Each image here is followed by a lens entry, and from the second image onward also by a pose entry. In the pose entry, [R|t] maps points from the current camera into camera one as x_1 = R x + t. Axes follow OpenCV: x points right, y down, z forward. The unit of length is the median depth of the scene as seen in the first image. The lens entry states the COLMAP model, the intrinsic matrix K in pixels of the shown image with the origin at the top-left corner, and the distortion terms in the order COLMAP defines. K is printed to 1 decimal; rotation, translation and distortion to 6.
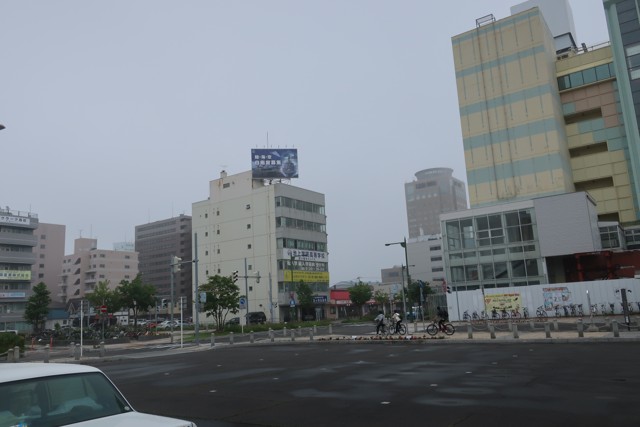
lens RADIAL K [[503.9, 0, 321.8], [0, 503.9, 213.6], [0, 0, 1]] dist [-0.006425, -0.000328]
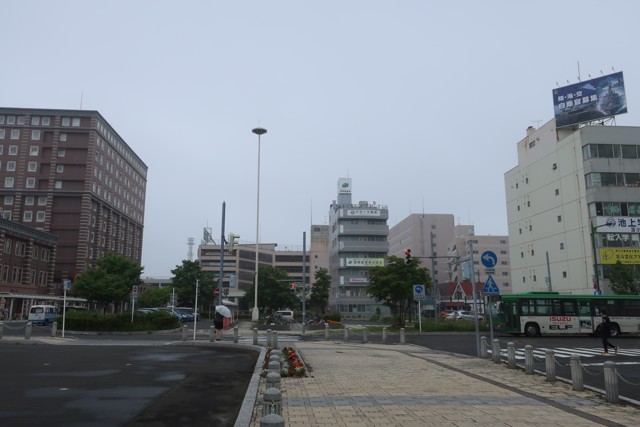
lens RADIAL K [[503.9, 0, 321.9], [0, 503.9, 212.6], [0, 0, 1]] dist [-0.006425, -0.000328]
pose [[0.642338, -0.091615, -0.760926, 0.193713], [0.107940, 0.993748, -0.028529, 0.038490], [0.758782, -0.063809, 0.648211, 0.238627]]
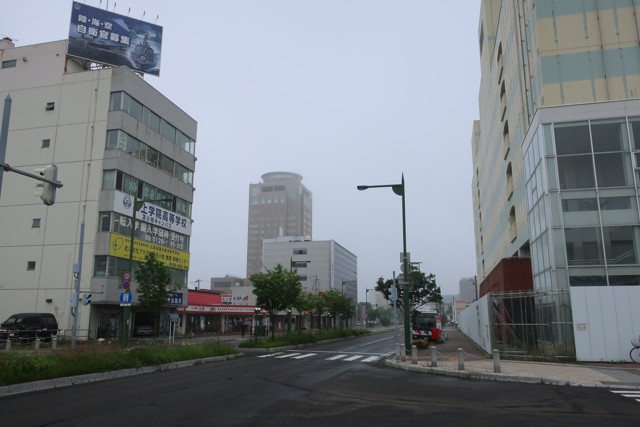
lens RADIAL K [[503.9, 0, 321.5], [0, 503.9, 214.1], [0, 0, 1]] dist [-0.006425, -0.000328]
pose [[0.931565, 0.128168, 0.340233, -0.048809], [-0.117569, 0.991719, -0.051679, 0.087001], [-0.344040, 0.008141, 0.938920, 0.423113]]
